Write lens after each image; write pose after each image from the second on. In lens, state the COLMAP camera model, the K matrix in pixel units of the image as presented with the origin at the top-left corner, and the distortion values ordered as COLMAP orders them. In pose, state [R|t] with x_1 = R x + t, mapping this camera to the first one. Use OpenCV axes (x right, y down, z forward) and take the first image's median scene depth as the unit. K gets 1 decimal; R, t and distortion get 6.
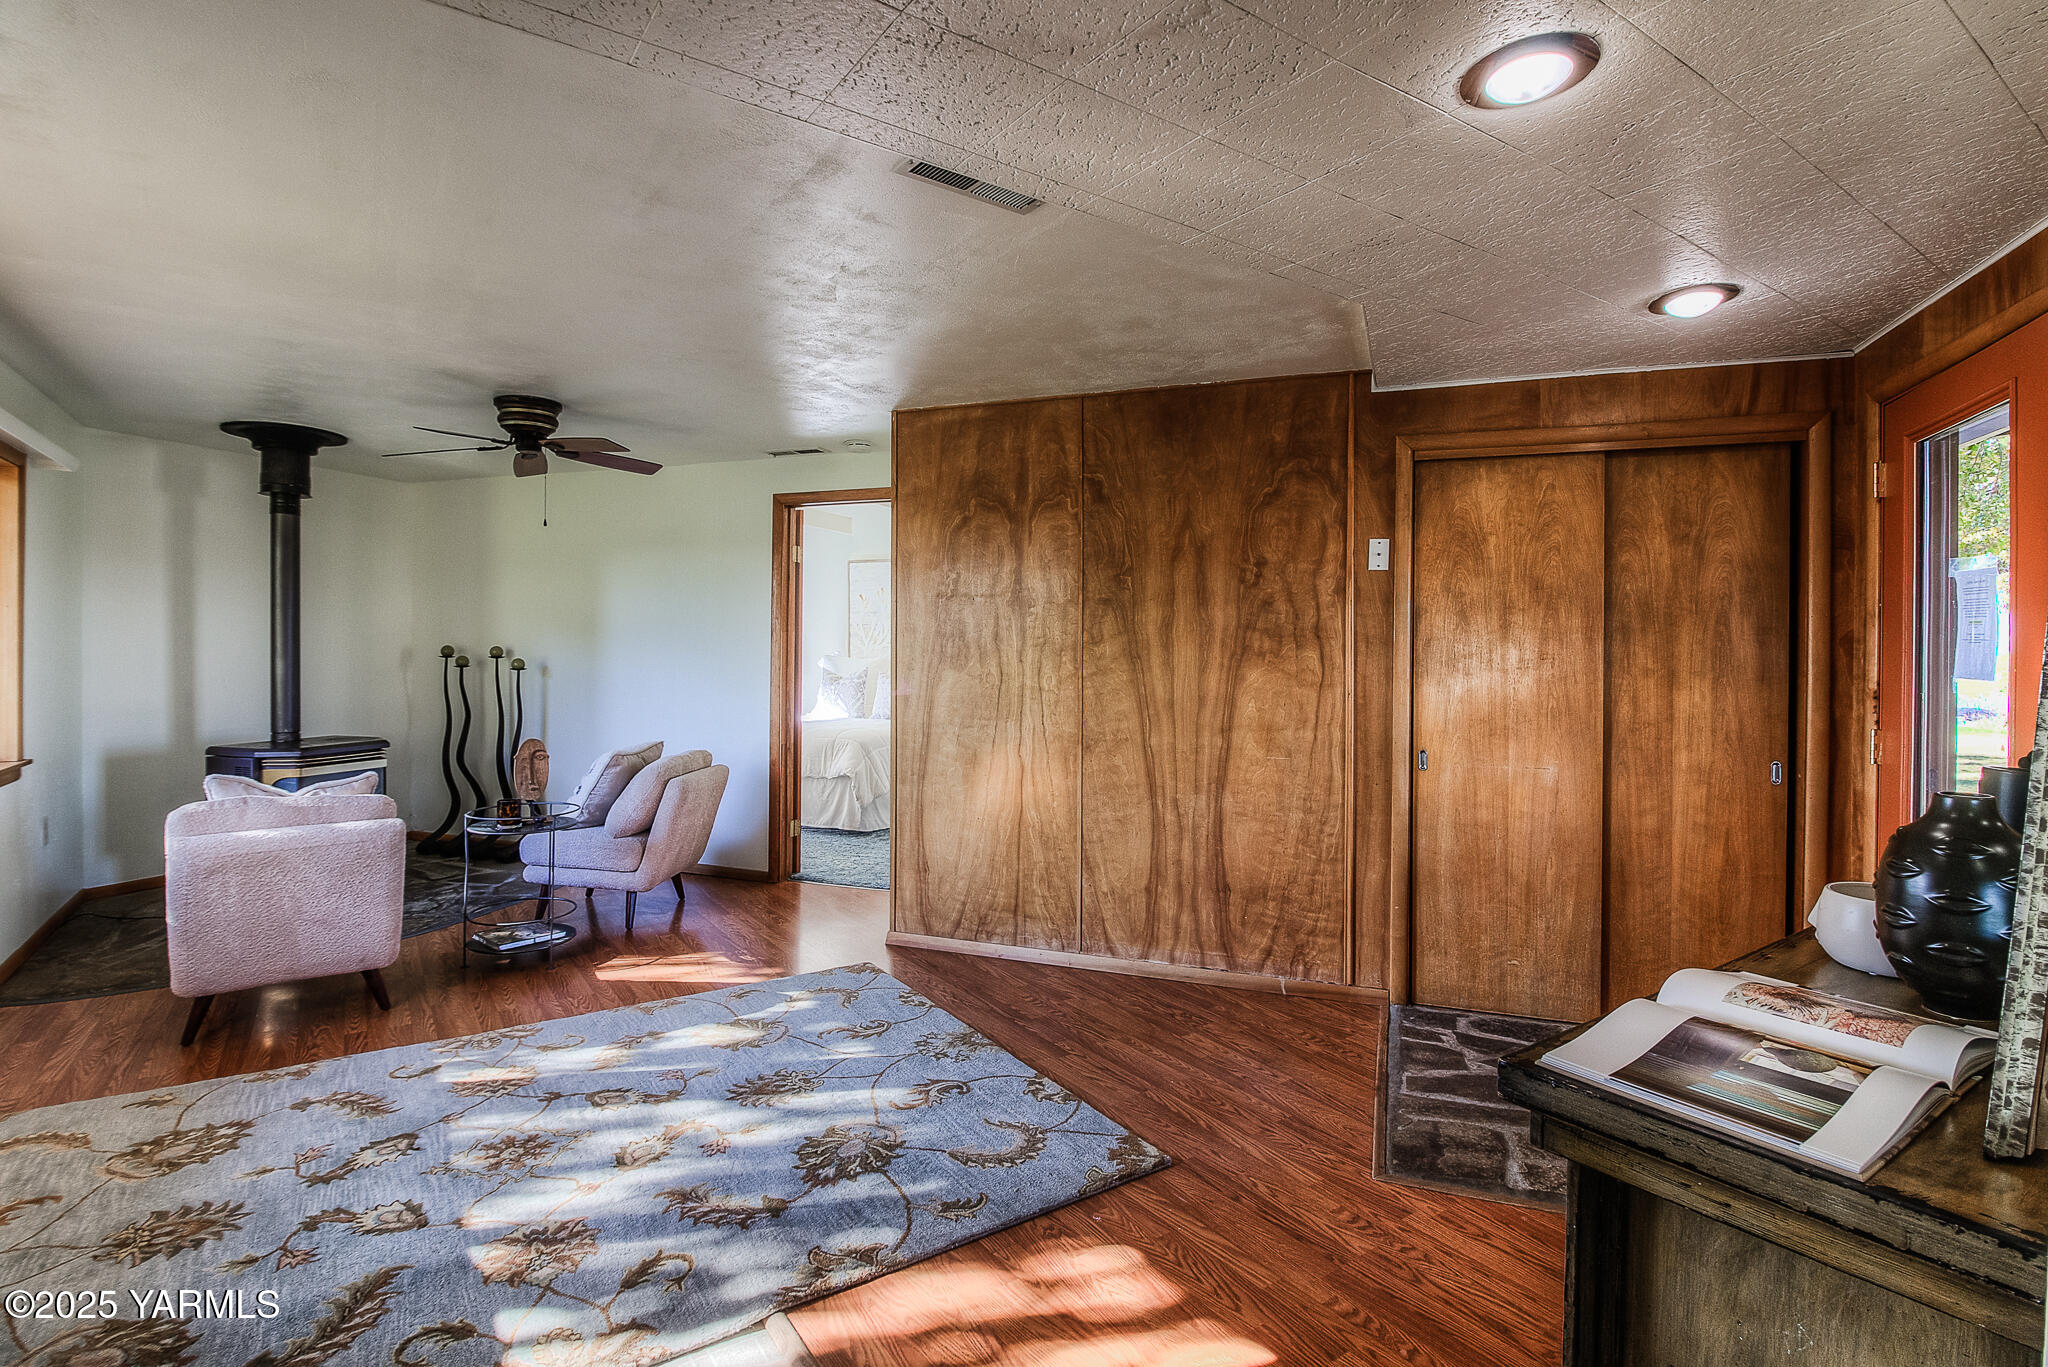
lens RADIAL K [[996.9, 0, 1024.3], [0, 996.9, 653.3], [0, 0, 1]] dist [-0.001522, -0.000942]
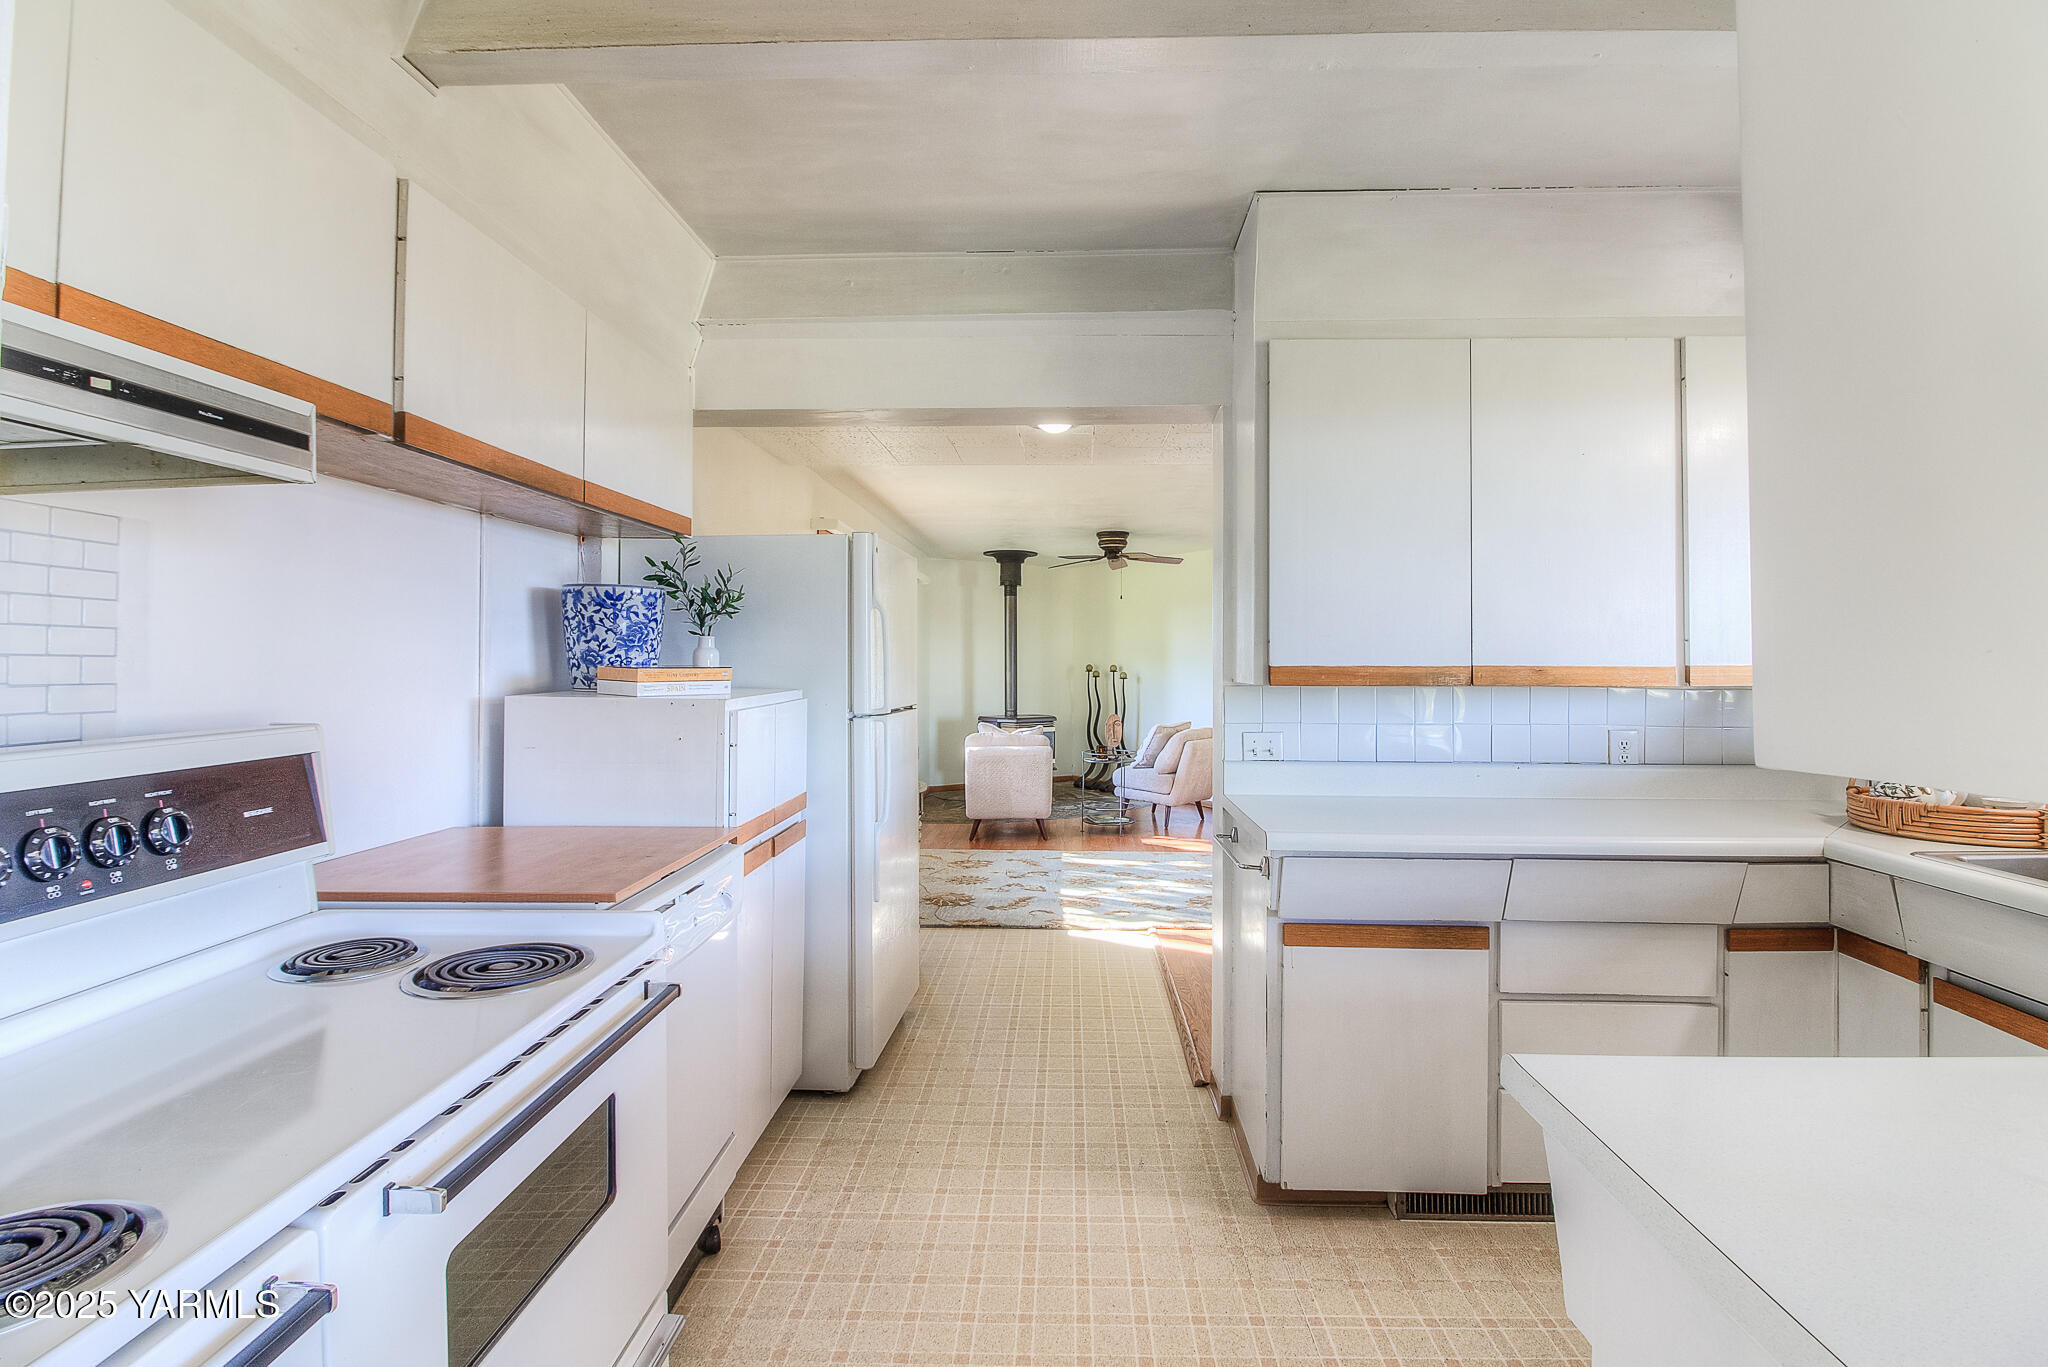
lens RADIAL K [[996.9, 0, 1024.3], [0, 996.9, 653.3], [0, 0, 1]] dist [-0.001522, -0.000942]
pose [[0.801522, -0.010723, -0.597869, 0.451956], [0.000661, 0.999854, -0.017047, 0.002787], [0.597965, 0.013268, 0.801412, -0.552769]]
